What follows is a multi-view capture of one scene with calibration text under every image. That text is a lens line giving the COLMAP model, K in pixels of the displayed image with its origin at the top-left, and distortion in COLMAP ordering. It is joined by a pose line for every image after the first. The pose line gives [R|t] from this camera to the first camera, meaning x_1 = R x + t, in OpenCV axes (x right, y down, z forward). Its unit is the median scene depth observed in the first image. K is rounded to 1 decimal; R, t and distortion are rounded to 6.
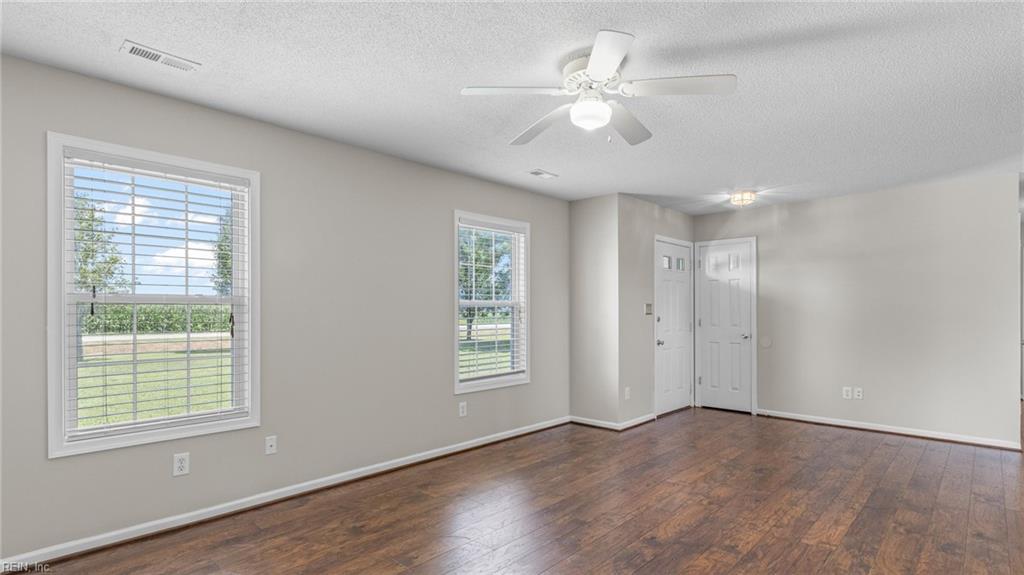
lens RADIAL K [[498.2, 0, 494.9], [0, 498.2, 314.4], [0, 0, 1]] dist [0.010729, -0.004309]
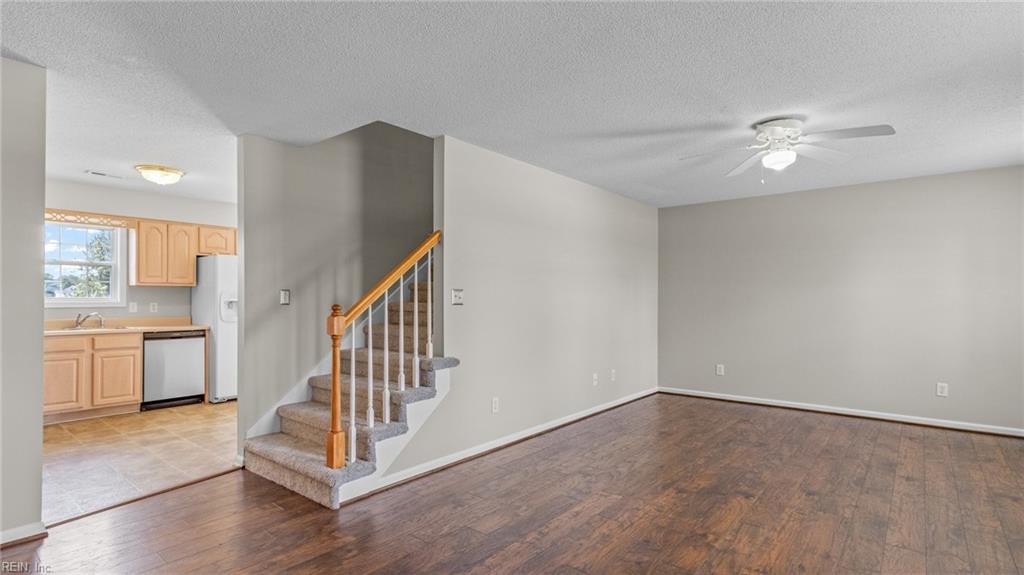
lens RADIAL K [[498.2, 0, 504.4], [0, 498.2, 288.0], [0, 0, 1]] dist [0.010729, -0.004309]
pose [[-0.996055, -0.003163, -0.088686, 0.690085], [-0.001957, 0.999904, -0.013683, -0.009226], [0.088721, -0.013456, -0.995966, 1.488359]]
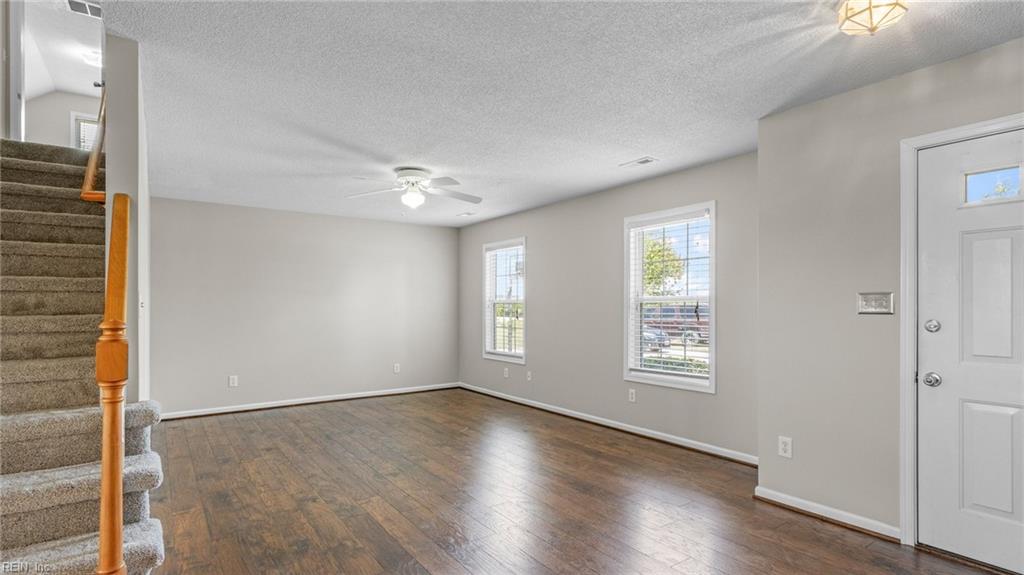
lens RADIAL K [[498.2, 0, 517.9], [0, 498.2, 302.6], [0, 0, 1]] dist [0.010729, -0.004309]
pose [[-0.163725, -0.005396, -0.986491, 1.229305], [-0.006786, 0.999968, -0.004344, -0.010716], [0.986483, 0.005983, -0.163756, 1.069620]]
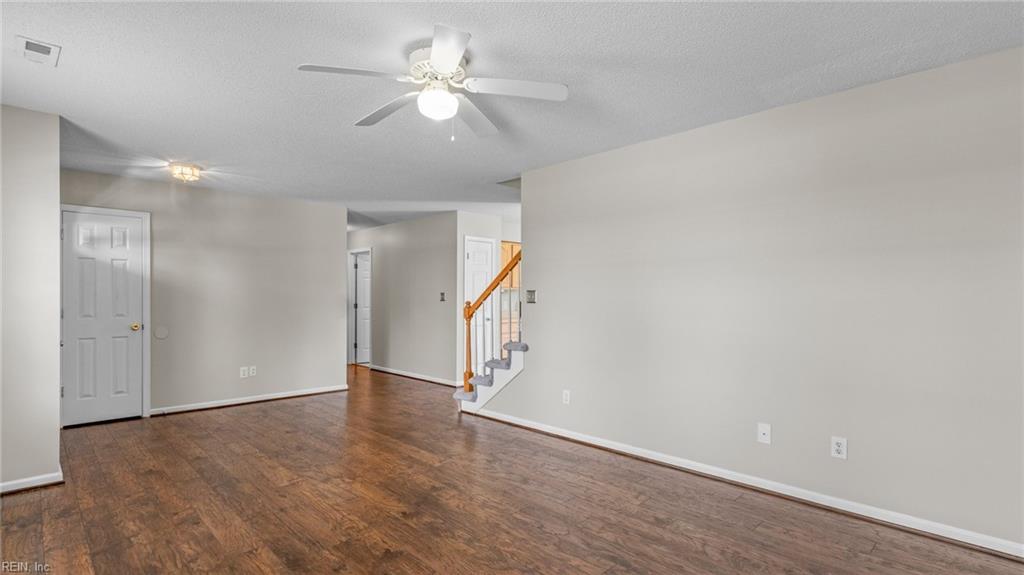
lens RADIAL K [[498.2, 0, 514.0], [0, 498.2, 291.4], [0, 0, 1]] dist [0.010729, -0.004309]
pose [[0.018982, 0.013211, 0.999733, -0.523805], [0.006920, 0.999887, -0.013345, -0.002770], [-0.999796, 0.007172, 0.018889, 0.529334]]
